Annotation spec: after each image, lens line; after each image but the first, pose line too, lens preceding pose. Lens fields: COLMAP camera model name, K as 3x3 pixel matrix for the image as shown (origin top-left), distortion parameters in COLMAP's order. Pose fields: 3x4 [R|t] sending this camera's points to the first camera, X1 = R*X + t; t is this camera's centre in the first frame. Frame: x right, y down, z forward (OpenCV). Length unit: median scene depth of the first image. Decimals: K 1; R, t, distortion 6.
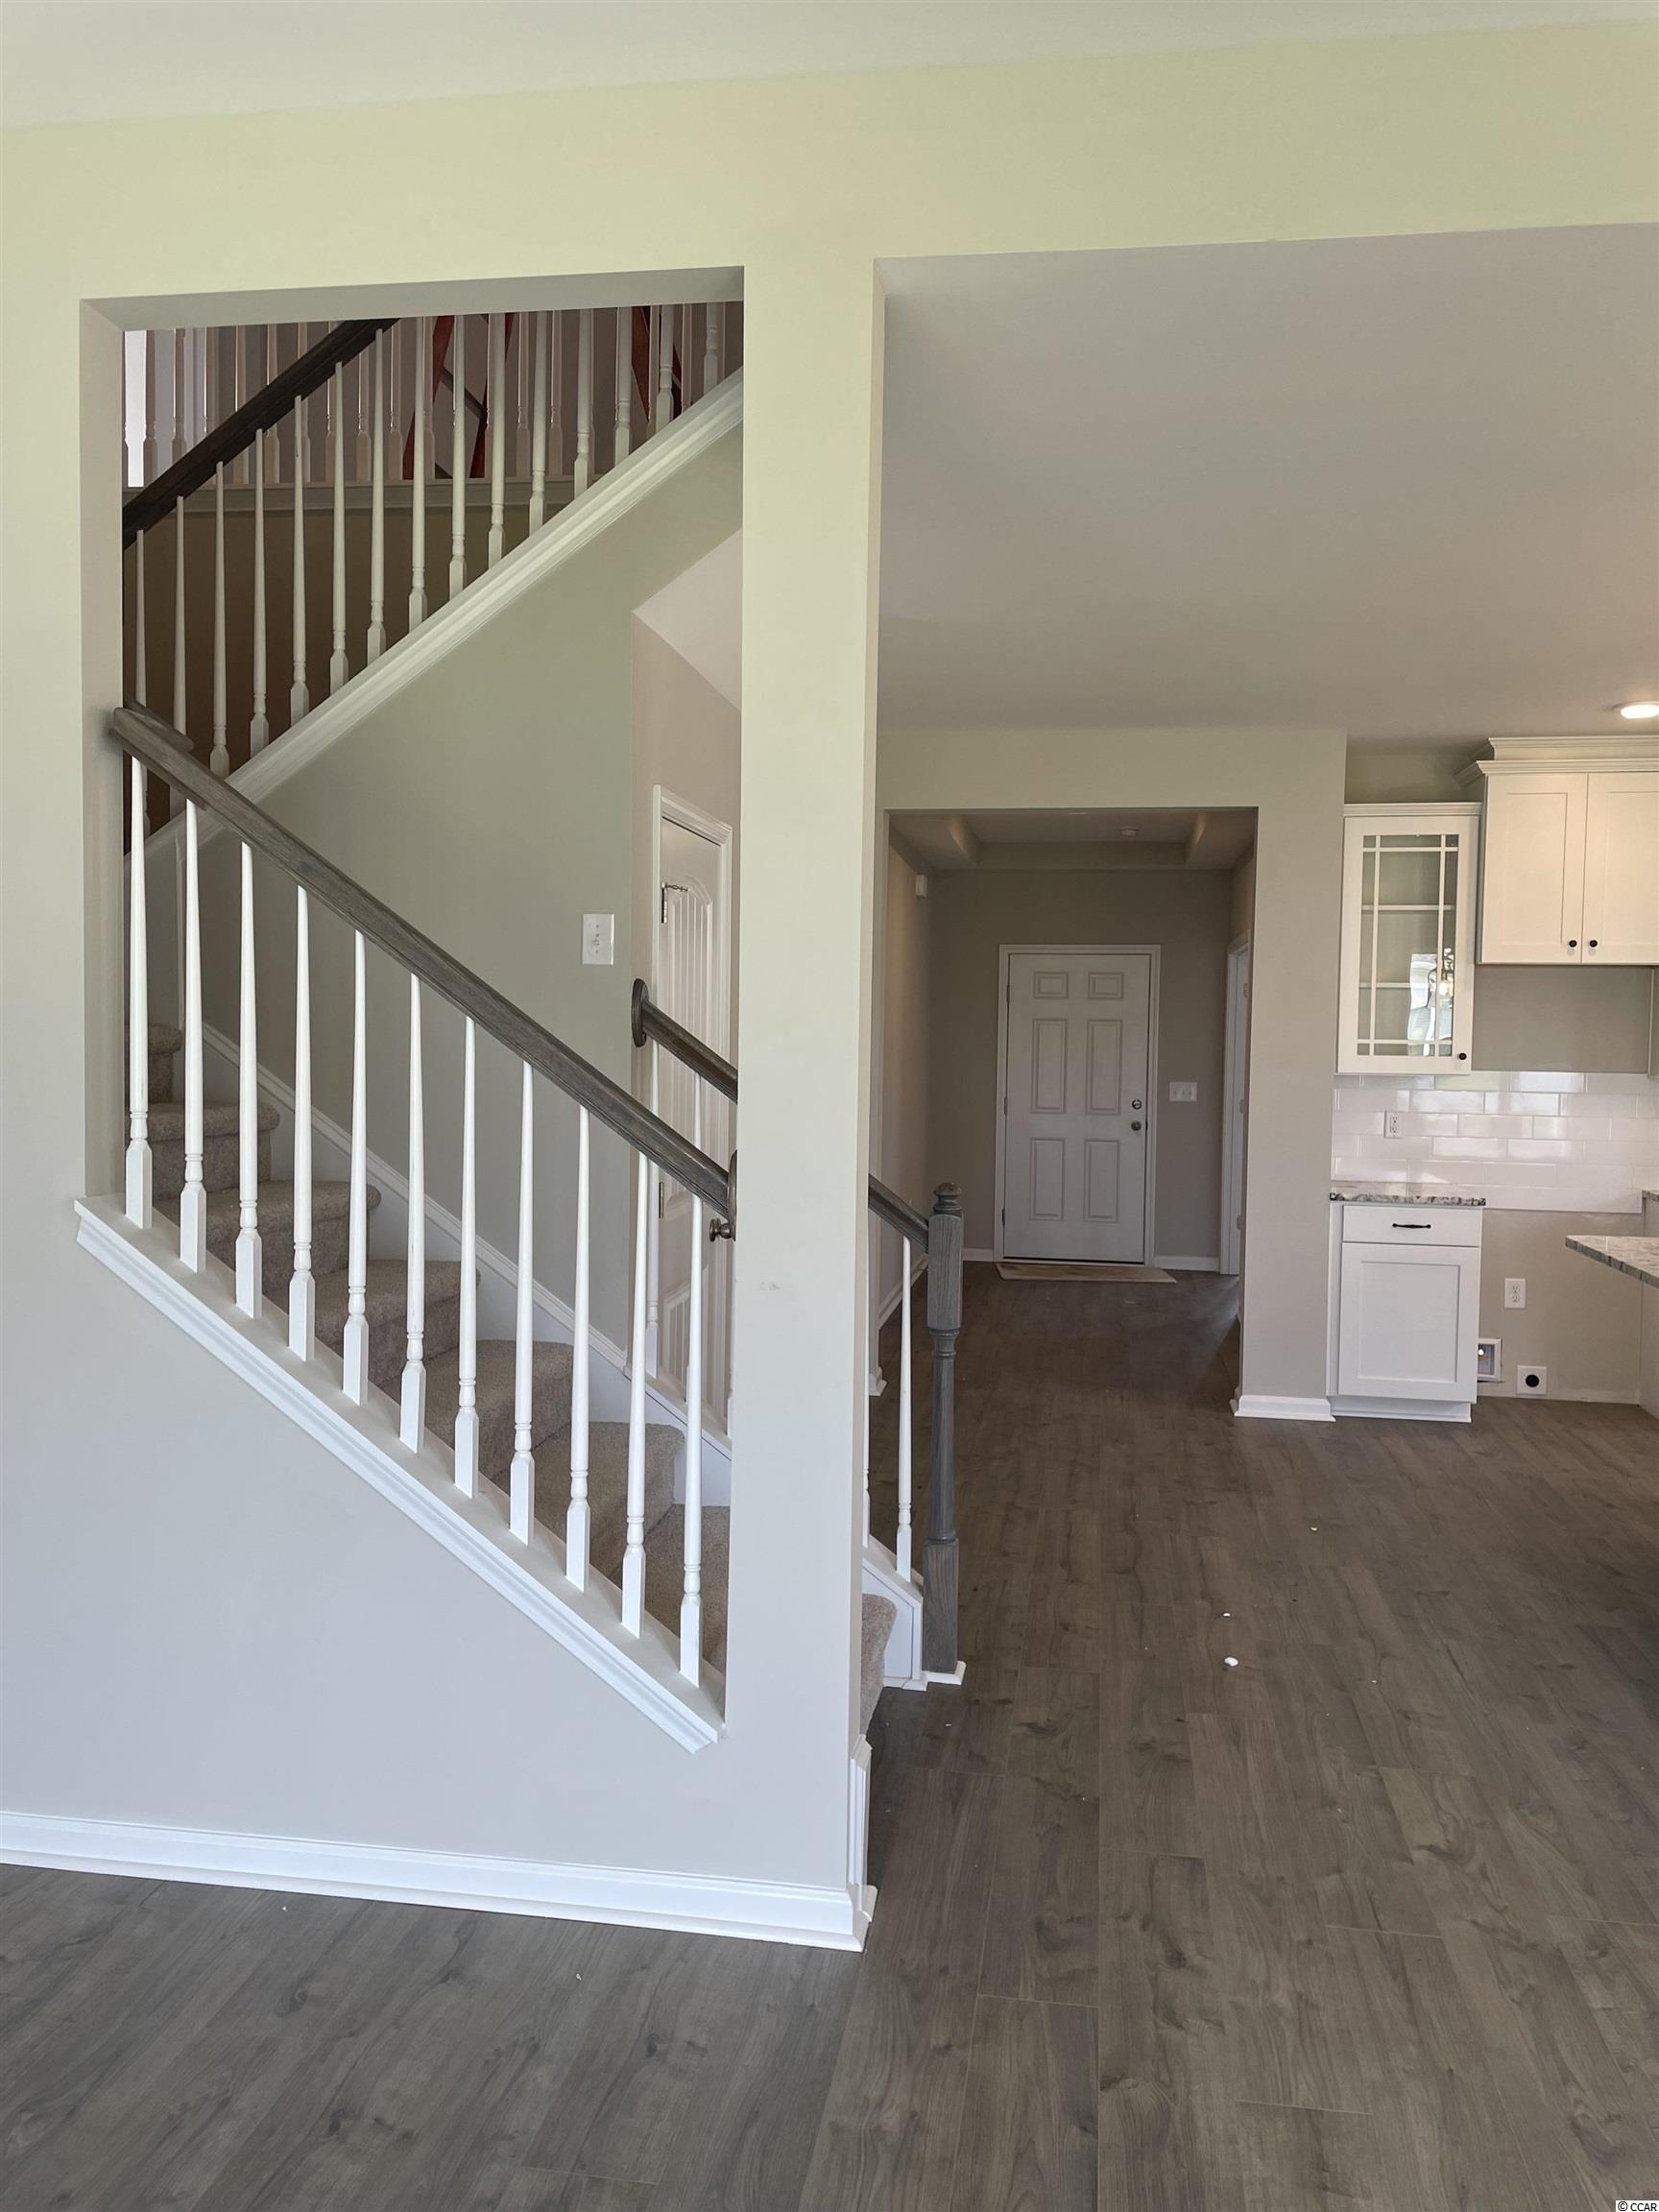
lens RADIAL K [[1671.9, 0, 830.2], [0, 1671.9, 1099.7], [0, 0, 1]] dist [0.082811, -0.104055]
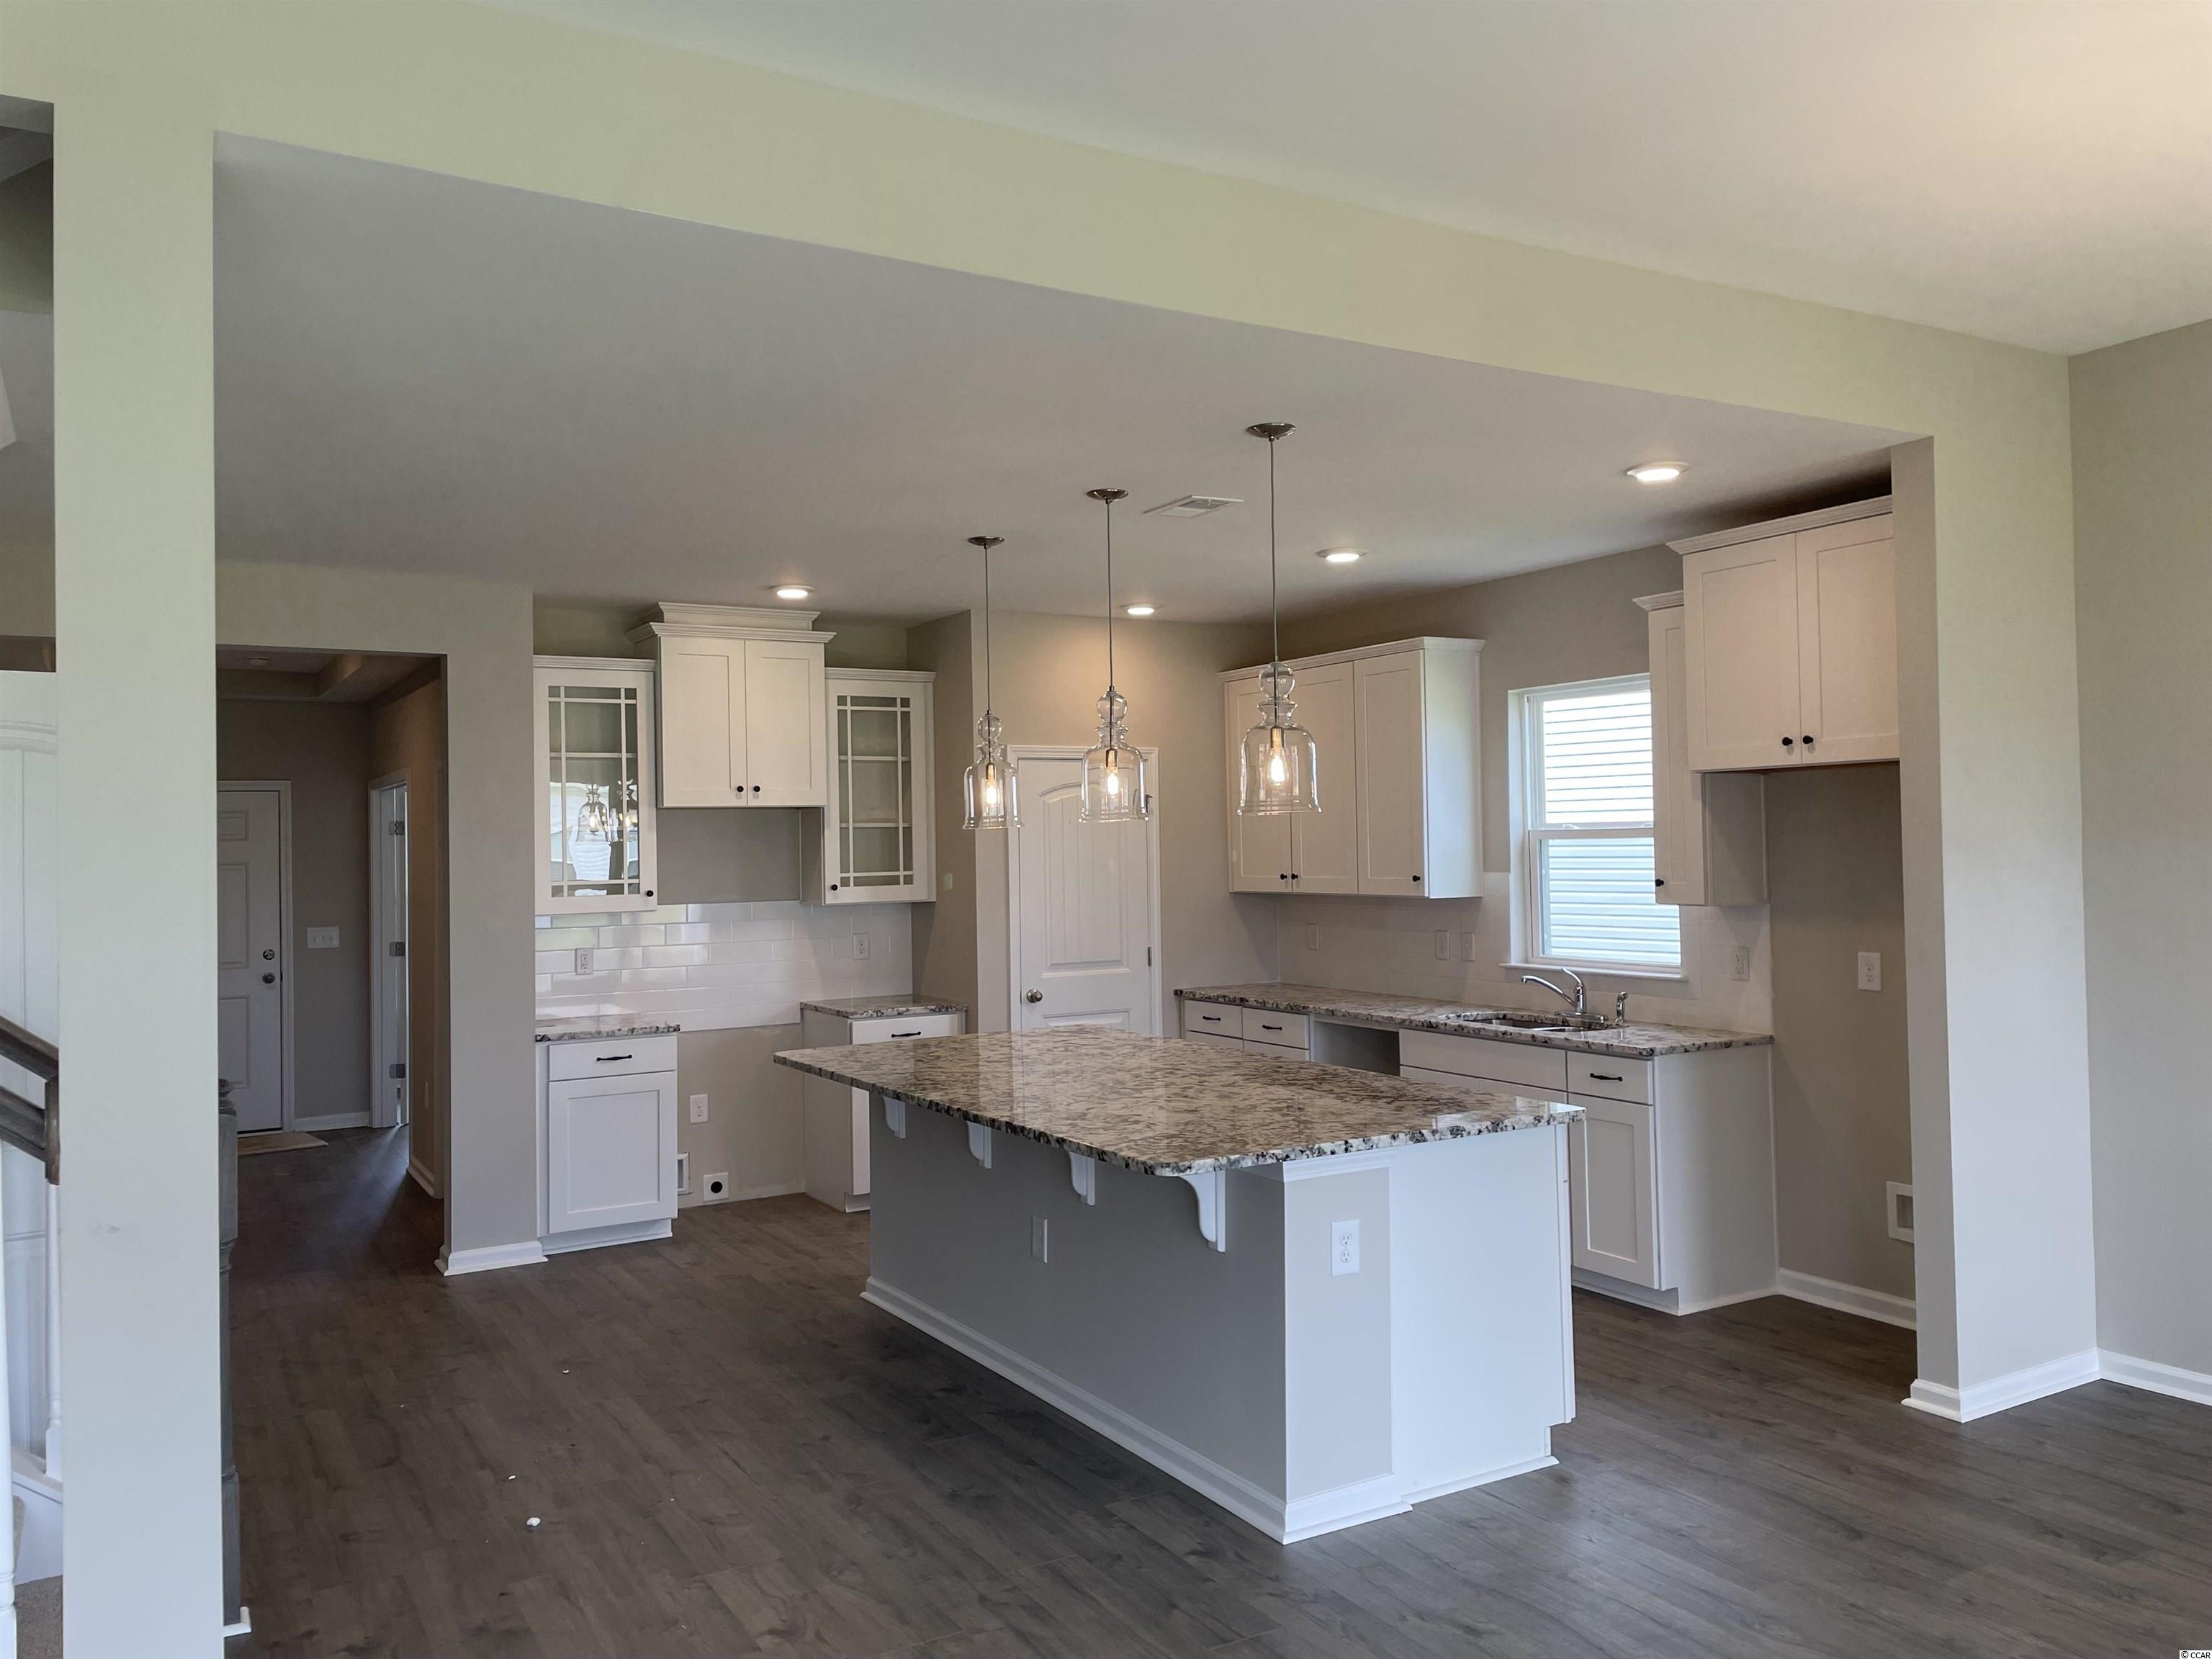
lens RADIAL K [[1671.9, 0, 1113.7], [0, 1671.9, 813.6], [0, 0, 1]] dist [0.082811, -0.104055]
pose [[0.770742, -0.017800, 0.636899, -0.088510], [0.056634, 0.997567, -0.040655, -0.018207], [-0.634625, 0.067405, 0.769875, -0.016836]]
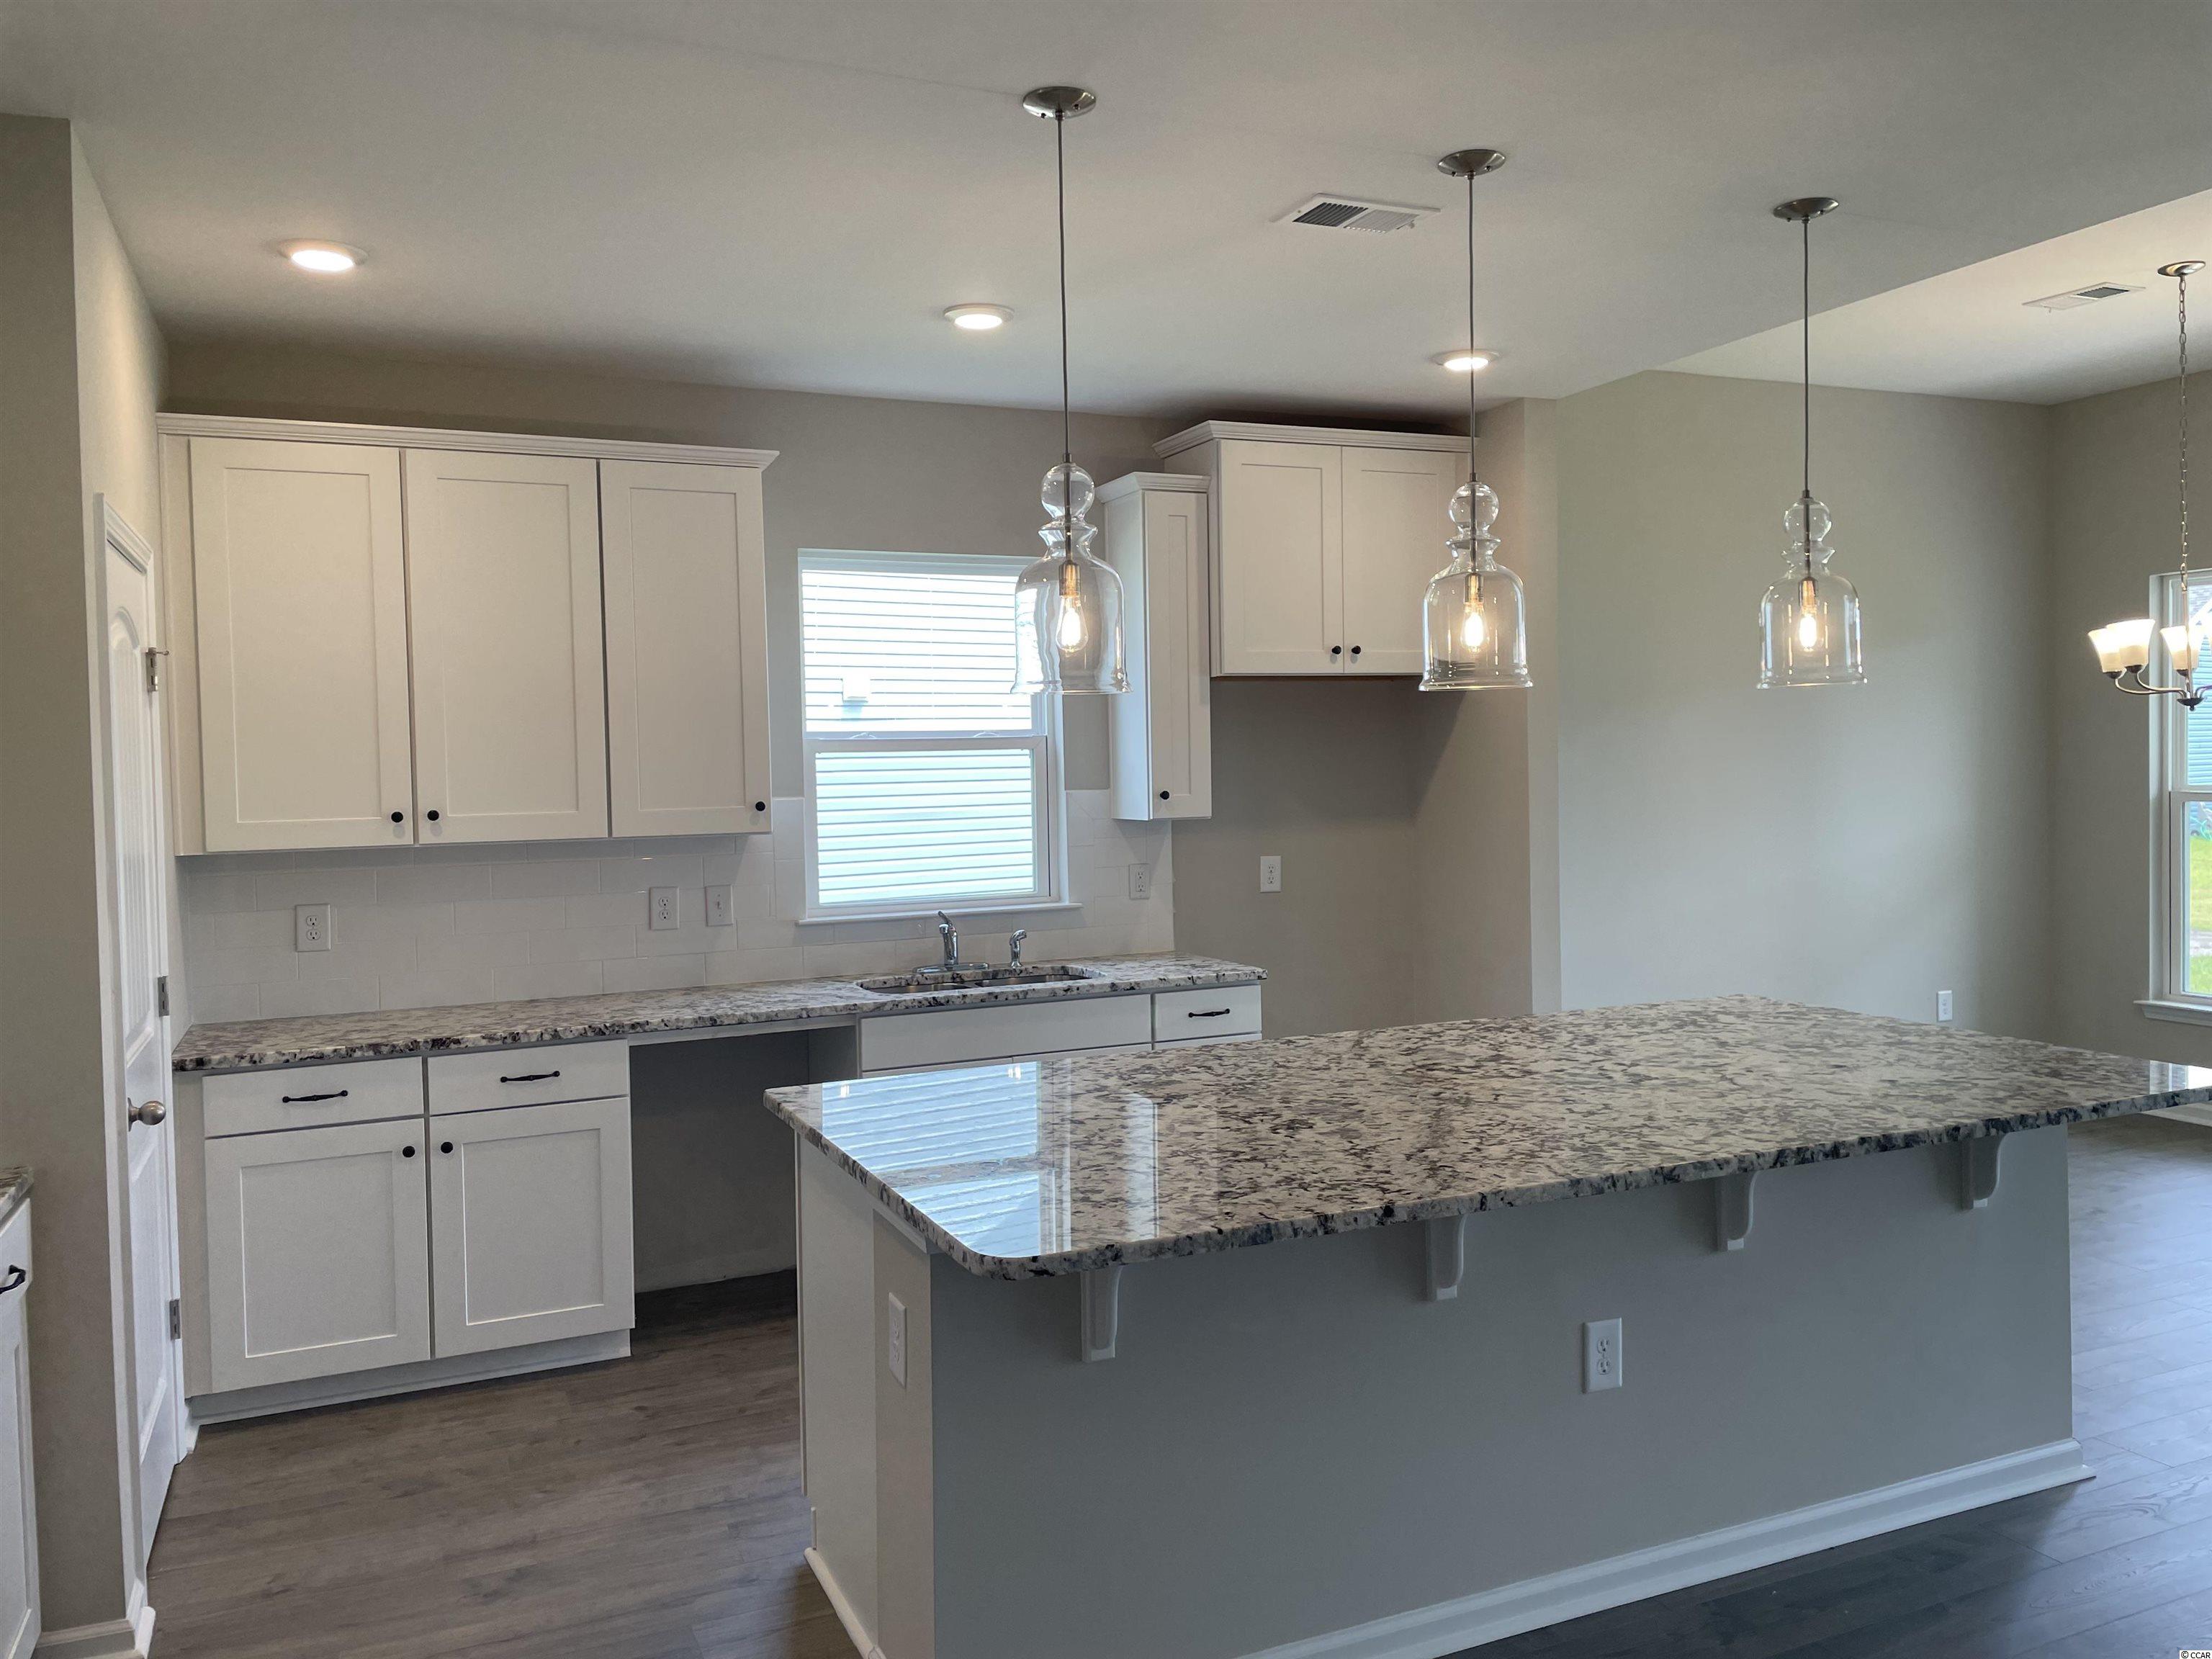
lens RADIAL K [[1671.9, 0, 1095.3], [0, 1671.9, 805.4], [0, 0, 1]] dist [0.082811, -0.104055]
pose [[-0.541361, -0.027265, 0.840348, 0.061767], [0.047162, 0.996916, 0.062727, -0.051503], [-0.839467, 0.073590, -0.538405, 1.047858]]
